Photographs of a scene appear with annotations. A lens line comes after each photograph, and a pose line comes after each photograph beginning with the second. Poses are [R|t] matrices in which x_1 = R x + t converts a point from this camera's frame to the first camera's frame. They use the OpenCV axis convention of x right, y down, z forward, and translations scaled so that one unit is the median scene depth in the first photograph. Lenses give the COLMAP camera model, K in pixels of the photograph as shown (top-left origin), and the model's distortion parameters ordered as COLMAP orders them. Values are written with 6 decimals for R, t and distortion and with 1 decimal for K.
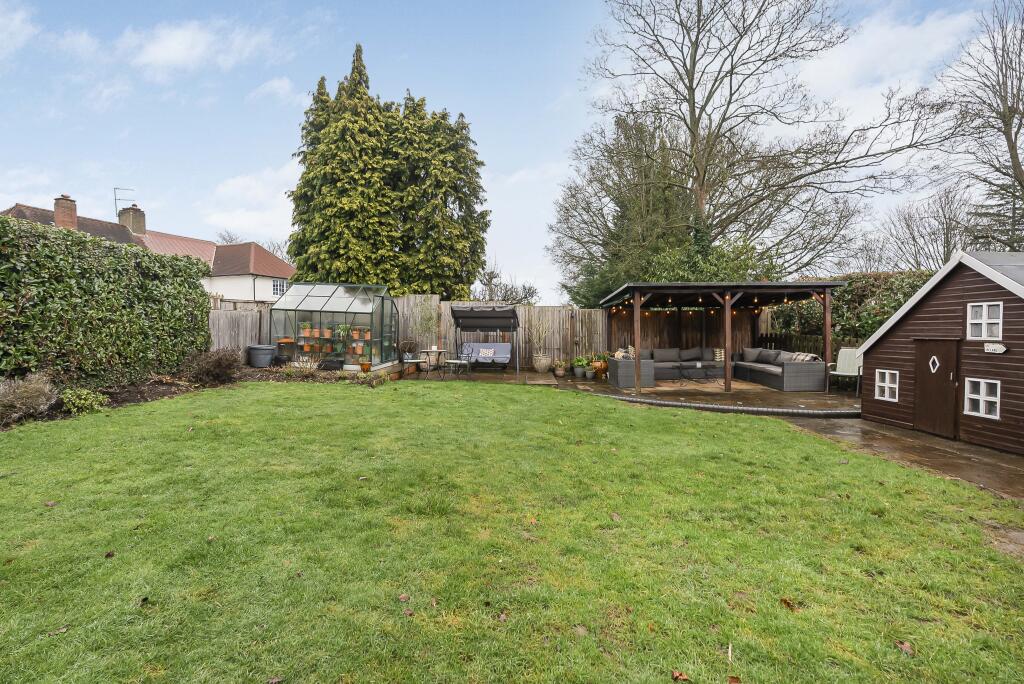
lens RADIAL K [[455.9, 0, 512.0], [0, 455.9, 342.0], [0, 0, 1]] dist [-0.002787, -0.000316]
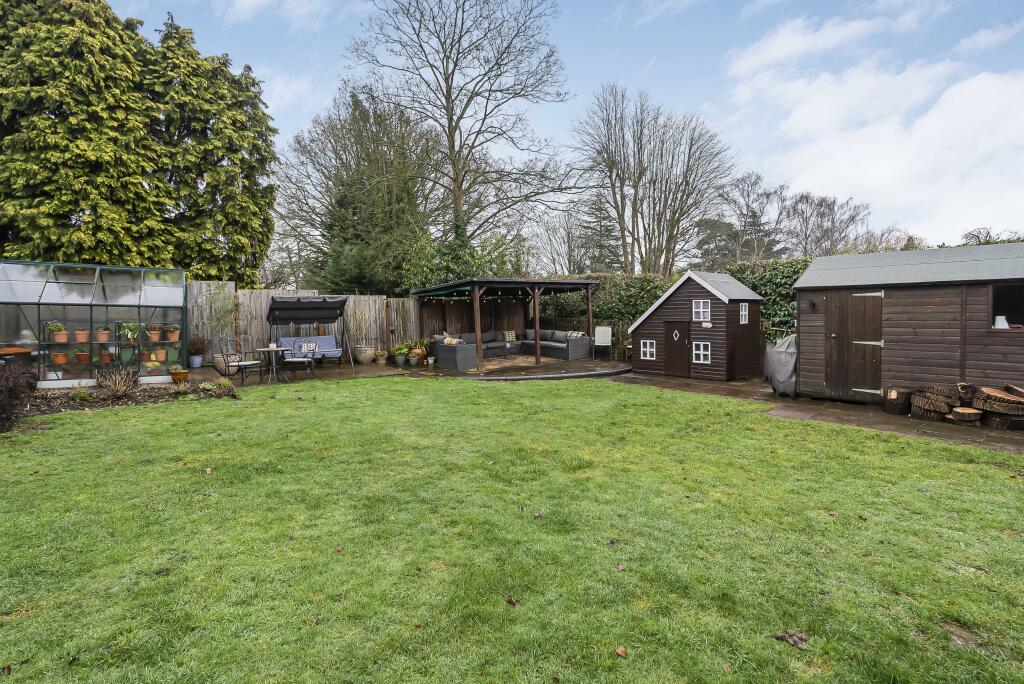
lens RADIAL K [[479.1, 0, 513.1], [0, 479.1, 327.9], [0, 0, 1]] dist [-0.004664, -0.000487]
pose [[0.758692, -0.043730, 0.649980, -0.358172], [0.037109, 0.999025, 0.023898, -0.022746], [-0.650392, 0.005989, 0.759575, 0.015751]]
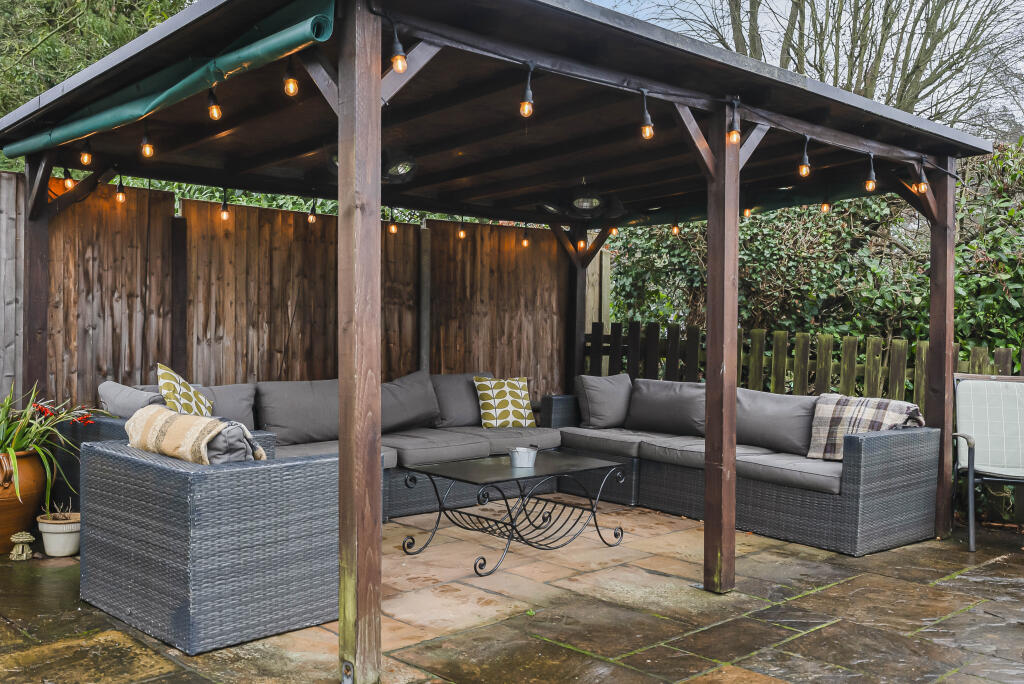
lens RADIAL K [[1003.1, 0, 482.3], [0, 1003.1, 343.1], [0, 0, 1]] dist [0.000930, 0.000314]
pose [[0.716936, 0.013673, 0.697005, 0.057967], [-0.010869, 0.999905, -0.008435, 0.000085], [-0.697055, -0.001528, 0.717016, 0.589984]]
